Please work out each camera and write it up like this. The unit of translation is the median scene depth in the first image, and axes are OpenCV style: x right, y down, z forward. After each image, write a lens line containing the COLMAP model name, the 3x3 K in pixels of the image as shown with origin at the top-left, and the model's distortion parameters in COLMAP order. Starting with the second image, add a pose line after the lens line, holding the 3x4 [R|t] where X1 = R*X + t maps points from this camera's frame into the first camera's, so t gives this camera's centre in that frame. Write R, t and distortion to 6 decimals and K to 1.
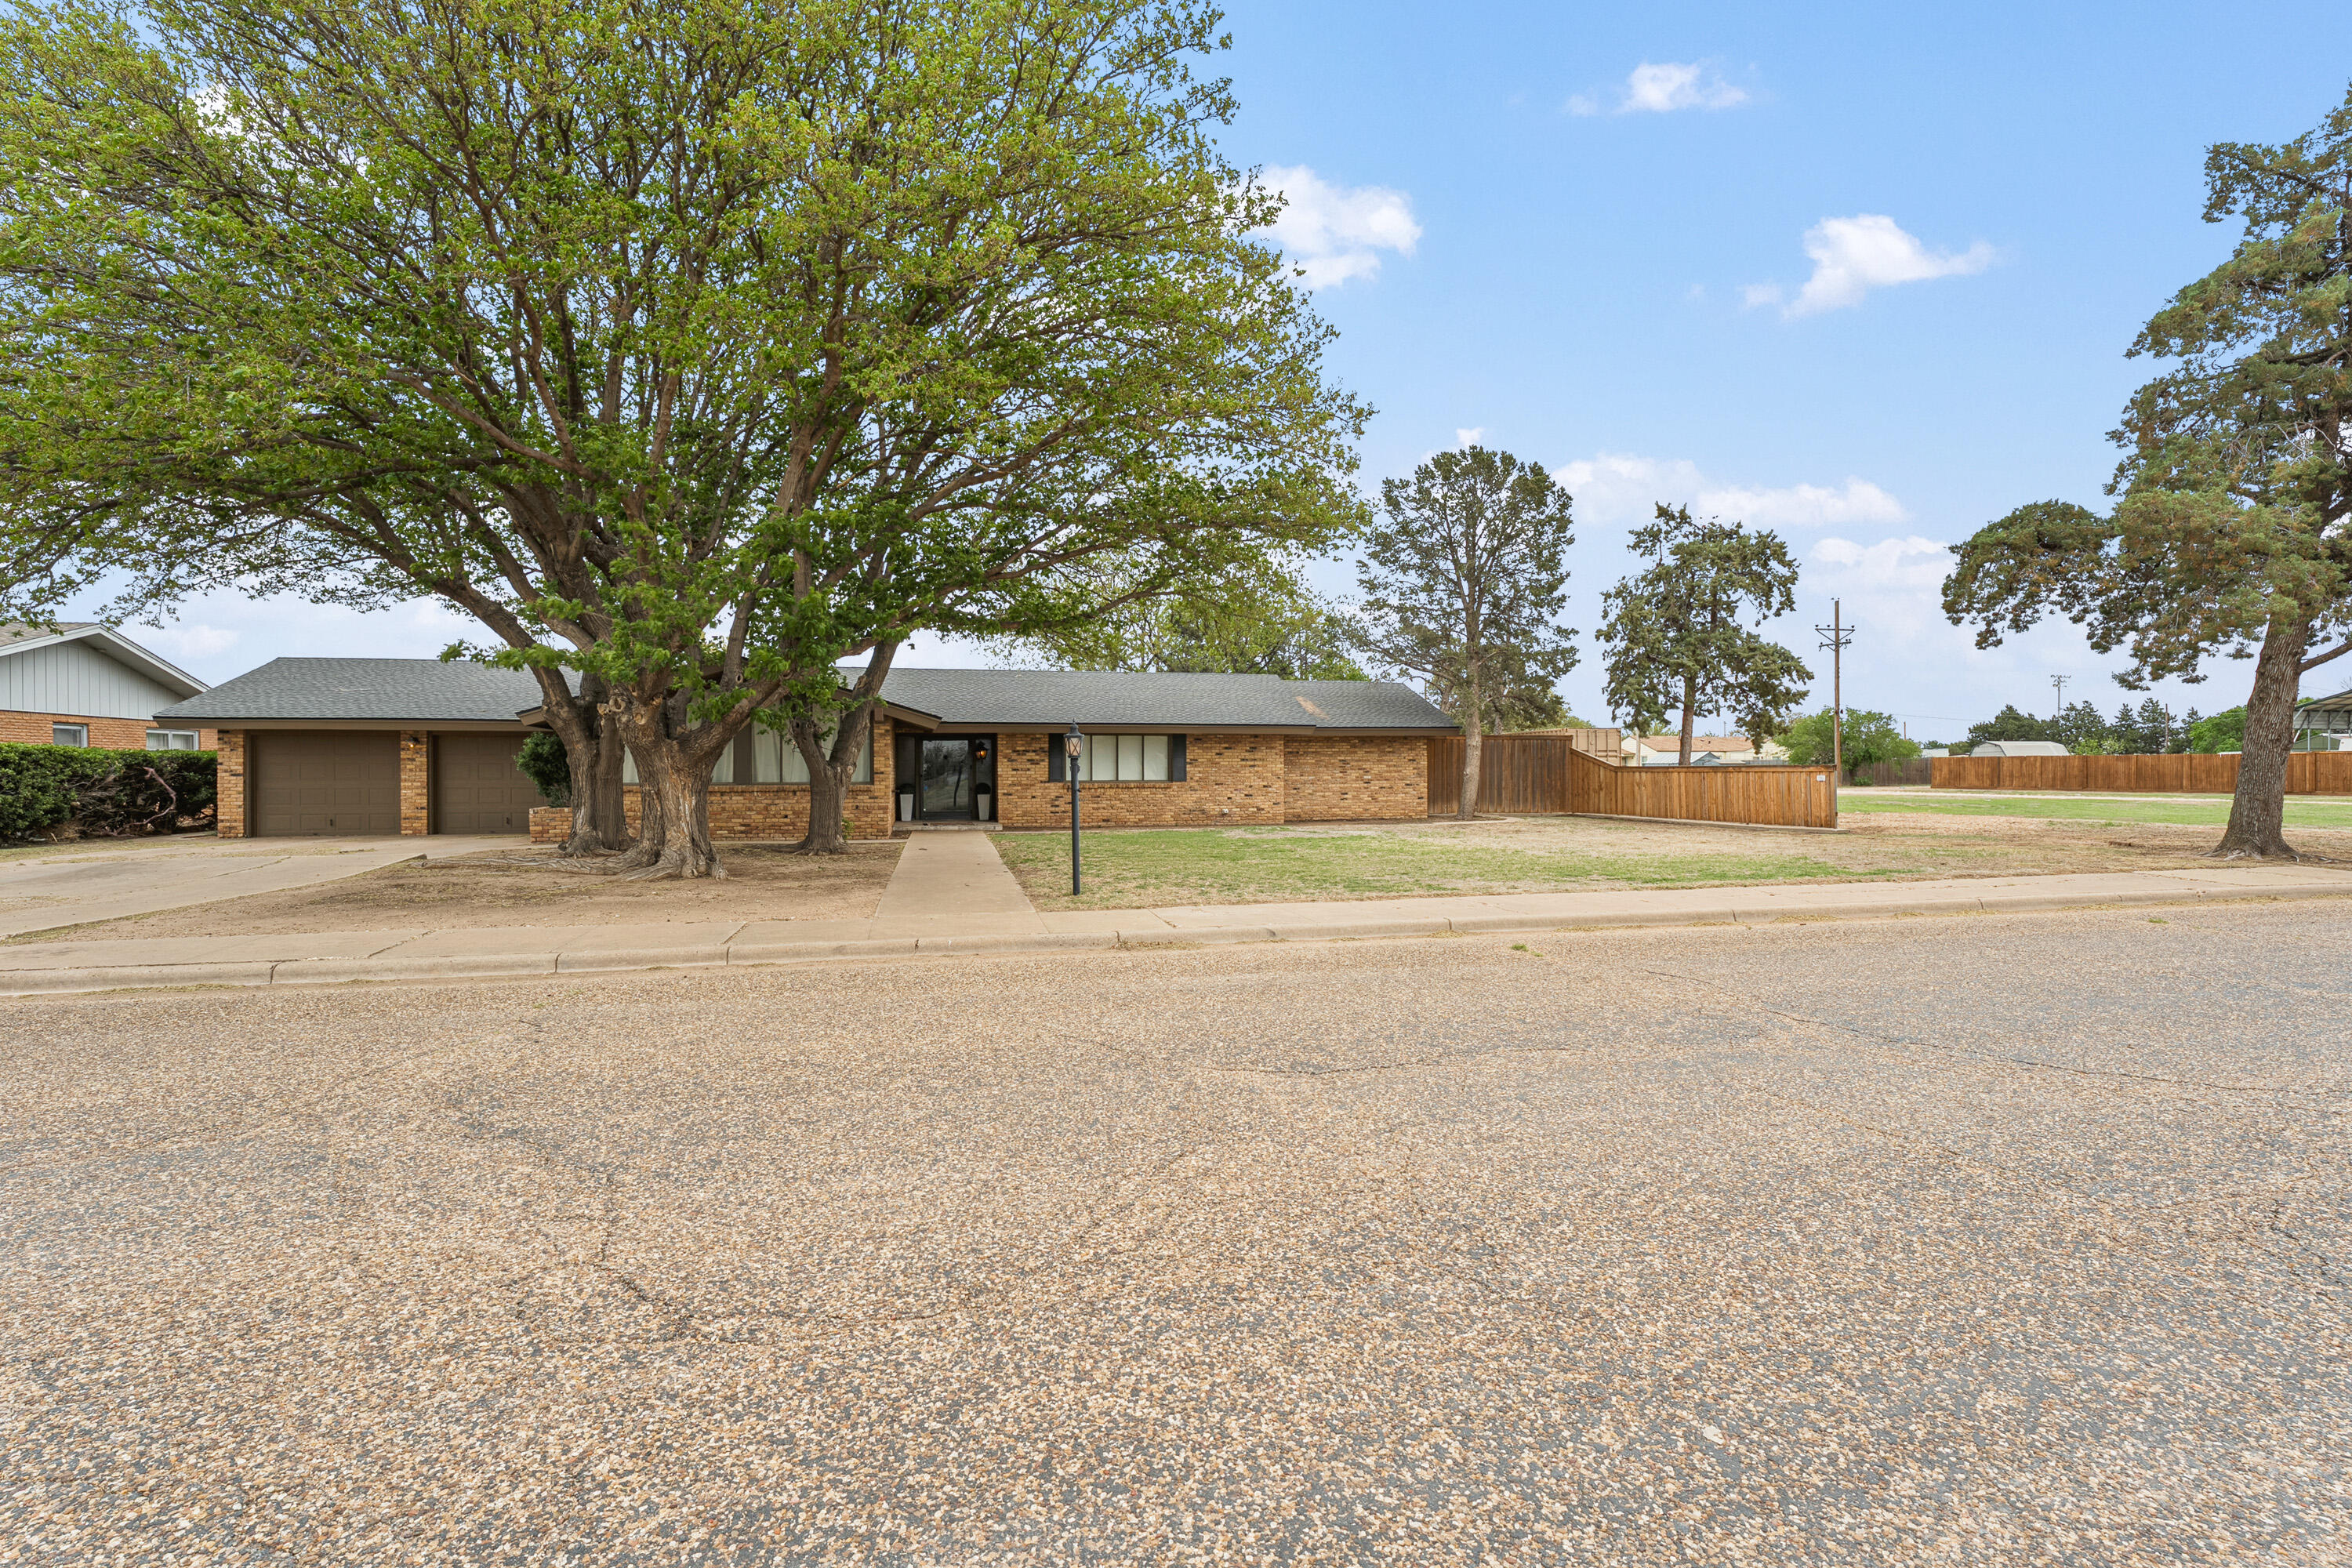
lens RADIAL K [[1067.6, 0, 1173.1], [0, 1067.6, 800.2], [0, 0, 1]] dist [-0.003748, -0.000575]
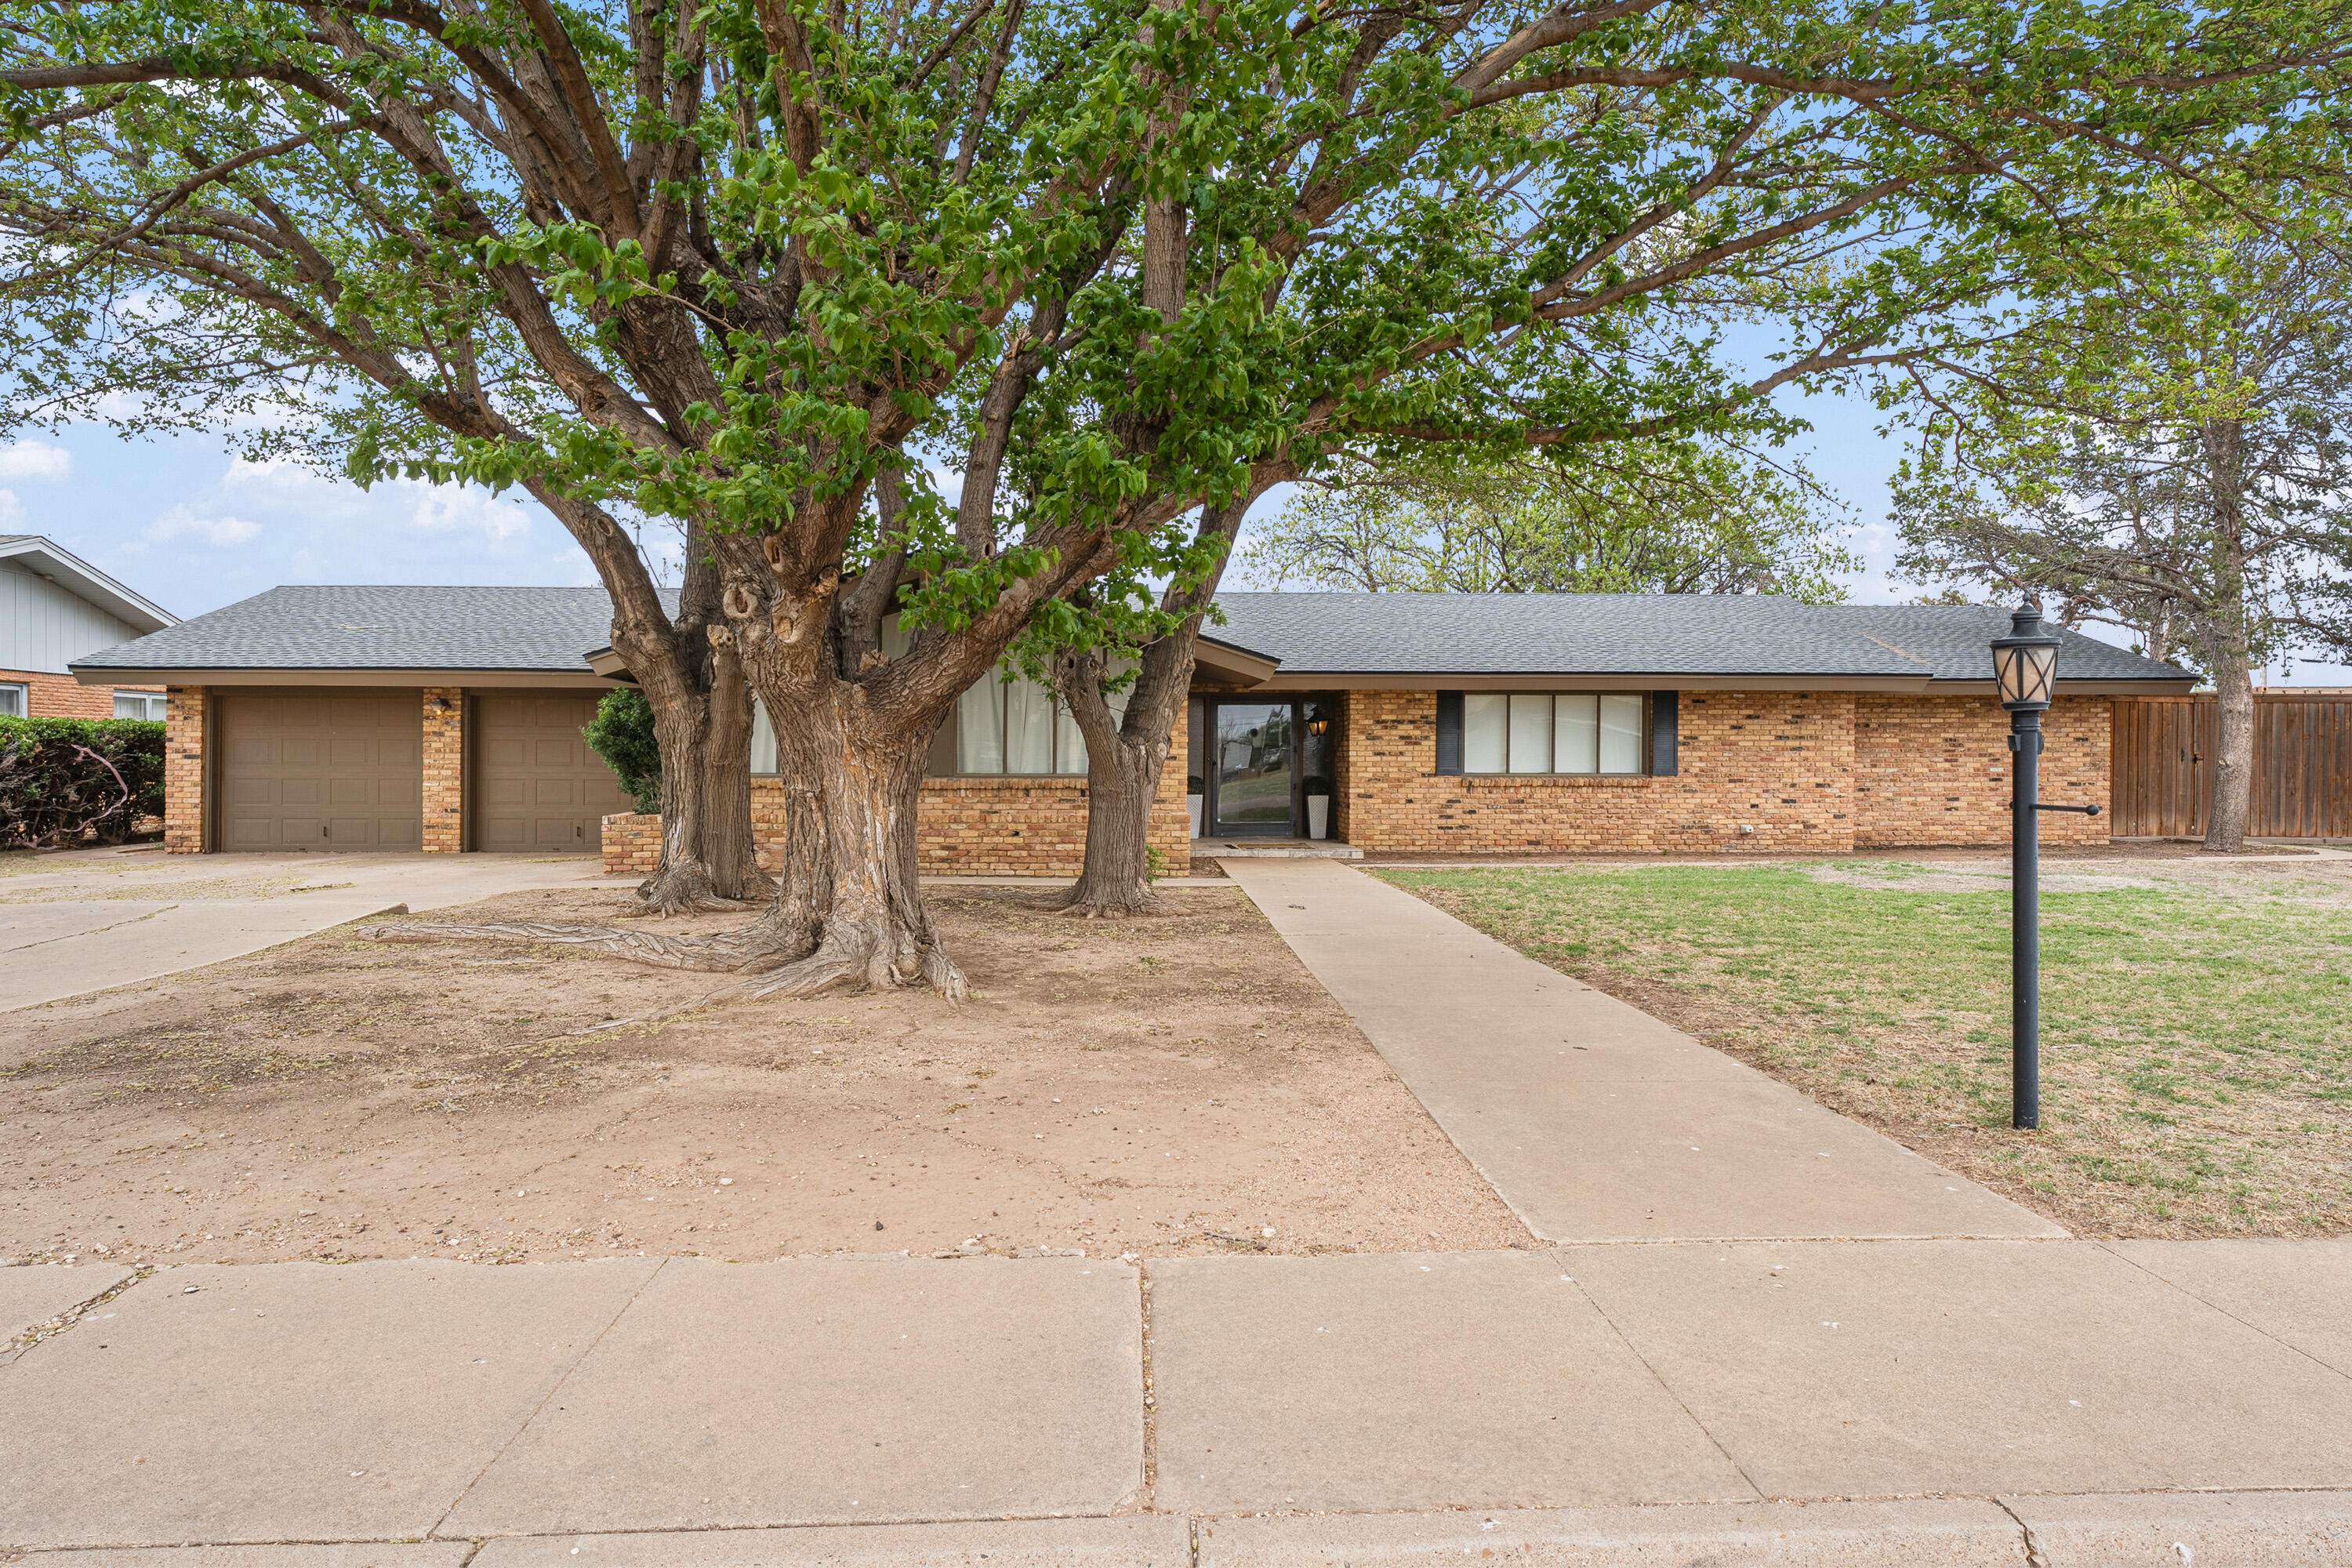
lens RADIAL K [[1353.1, 0, 1176.0], [0, 1353.1, 784.0], [0, 0, 1]] dist [0.004185, -0.000651]
pose [[0.985194, 0.007275, -0.171289, -0.144900], [-0.008768, 0.999930, -0.007957, -0.005775], [0.171219, 0.009341, 0.985189, 0.281859]]
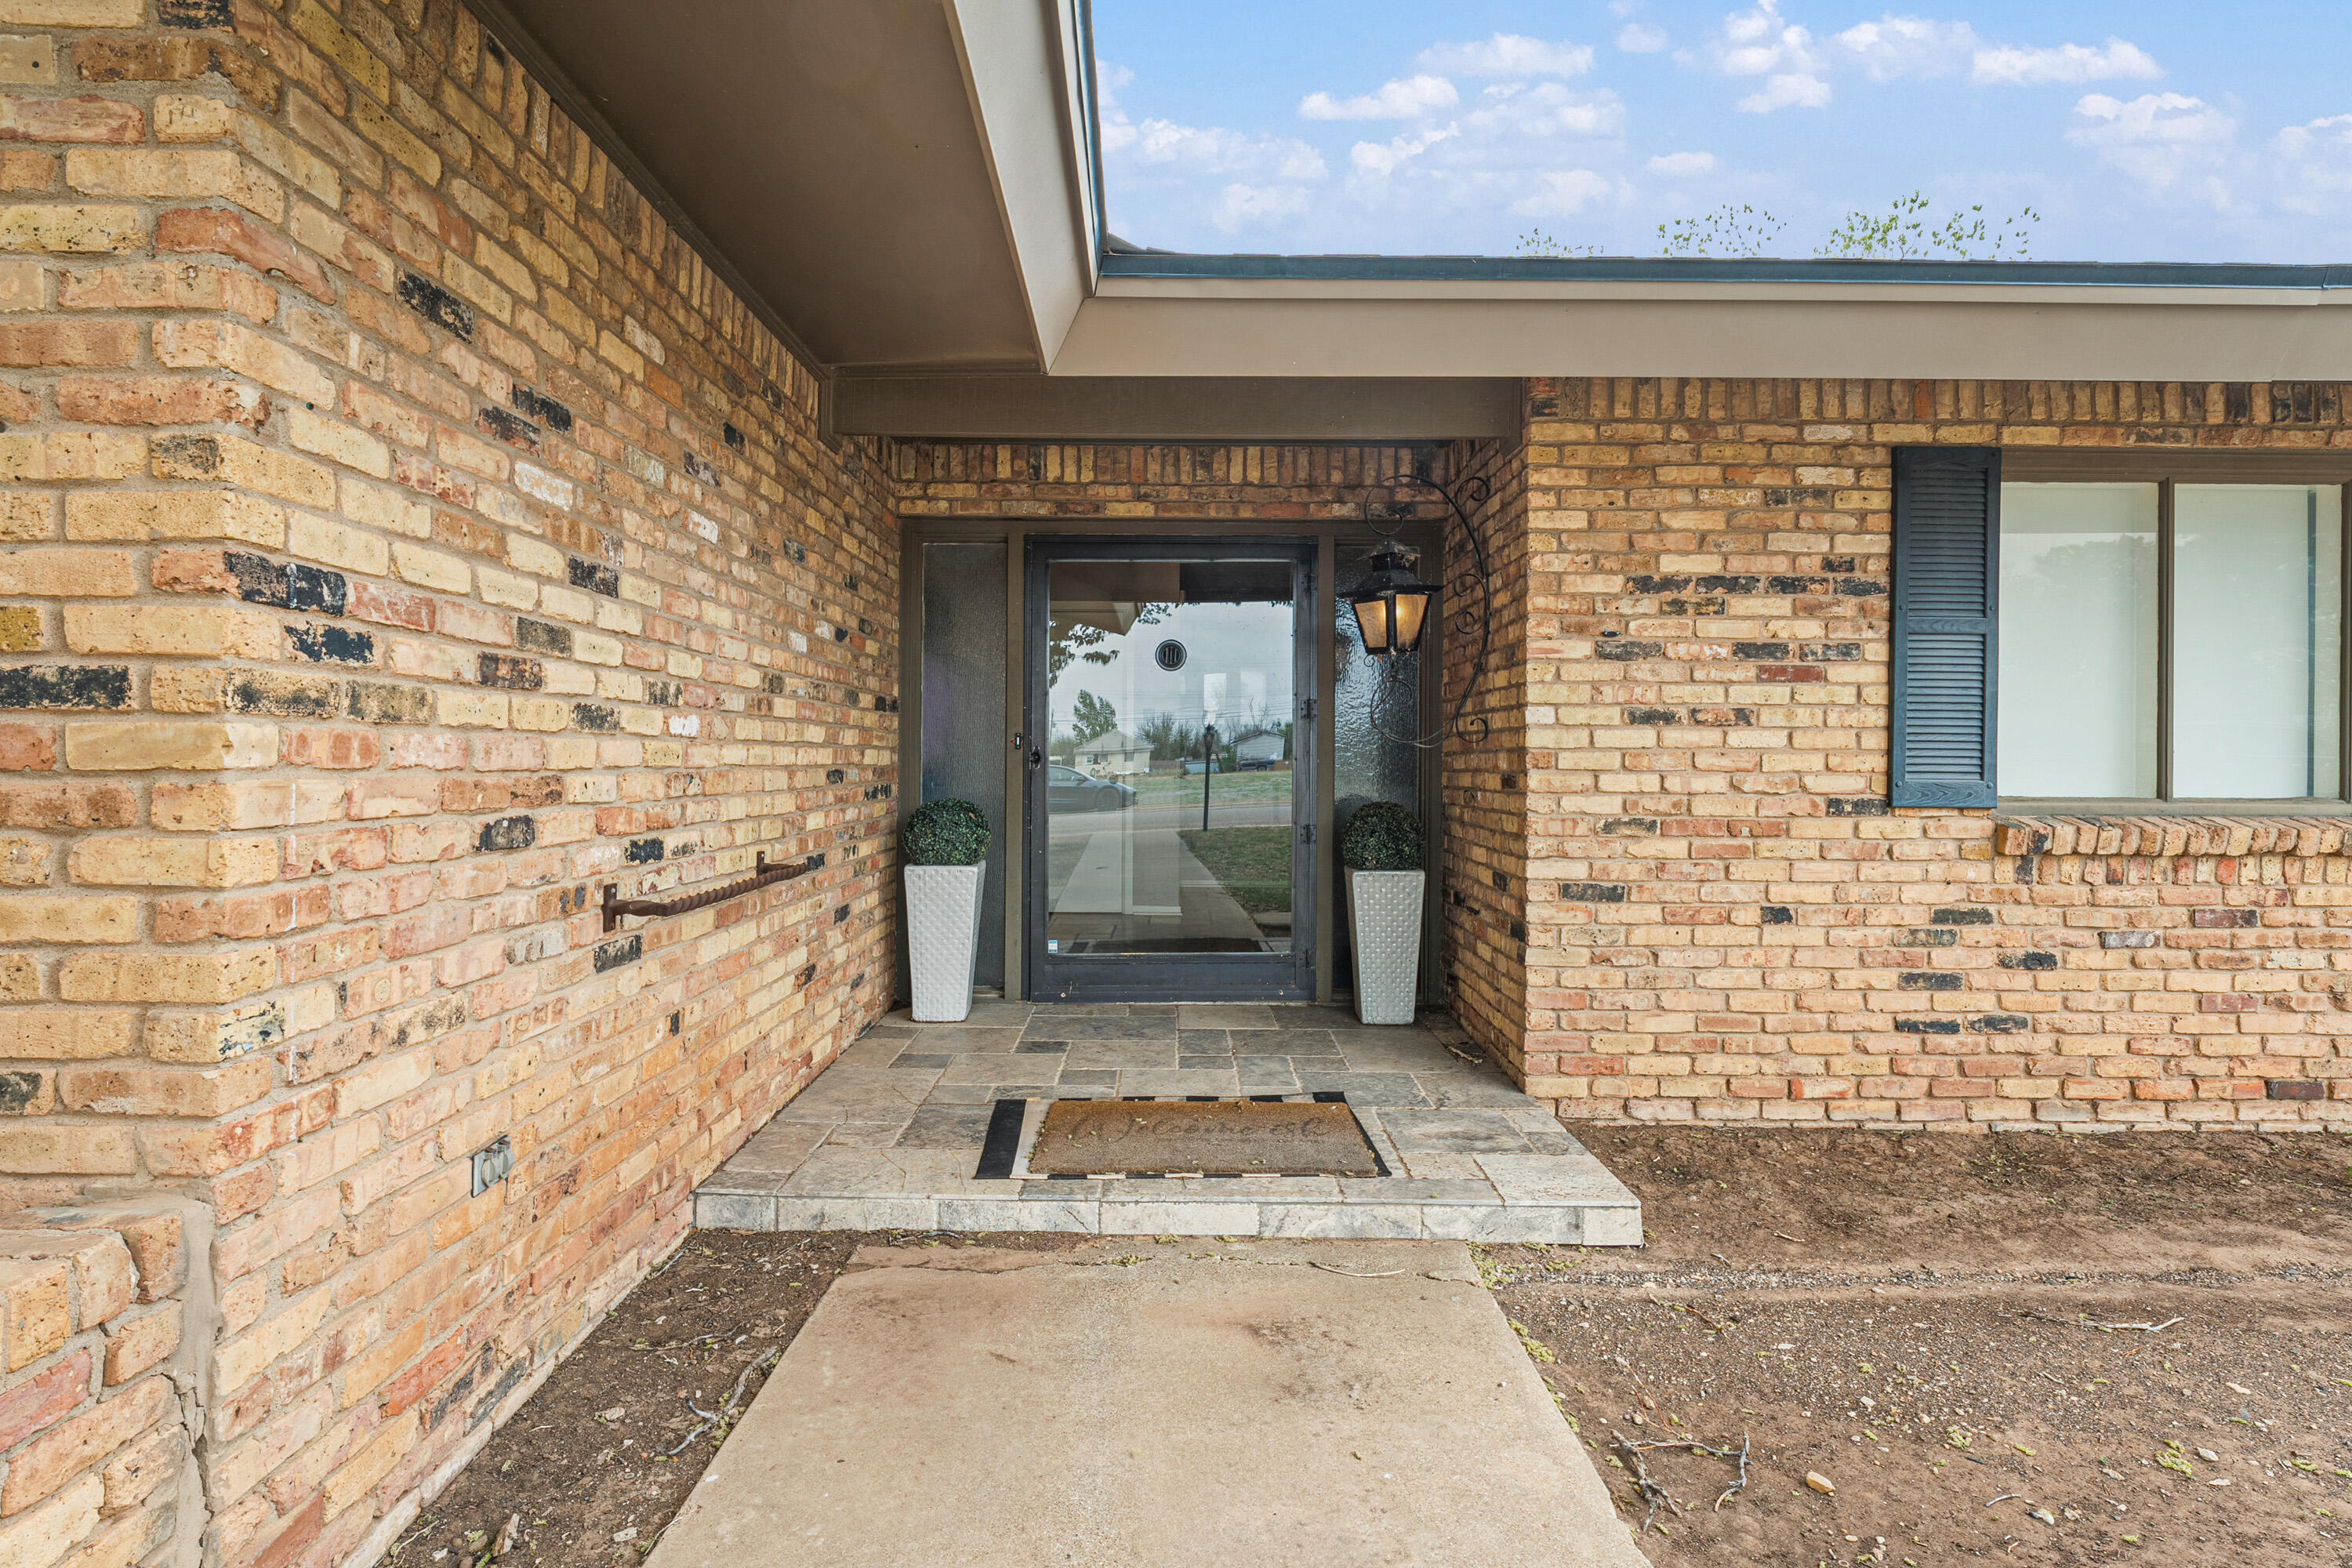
lens RADIAL K [[1207.4, 0, 1176.0], [0, 1207.4, 784.0], [0, 0, 1]] dist [-0.001835, -0.000278]
pose [[0.975975, 0.012202, -0.217540, -0.193099], [-0.014574, 0.999850, -0.009305, -0.019258], [0.217394, 0.012252, 0.976007, 0.923267]]
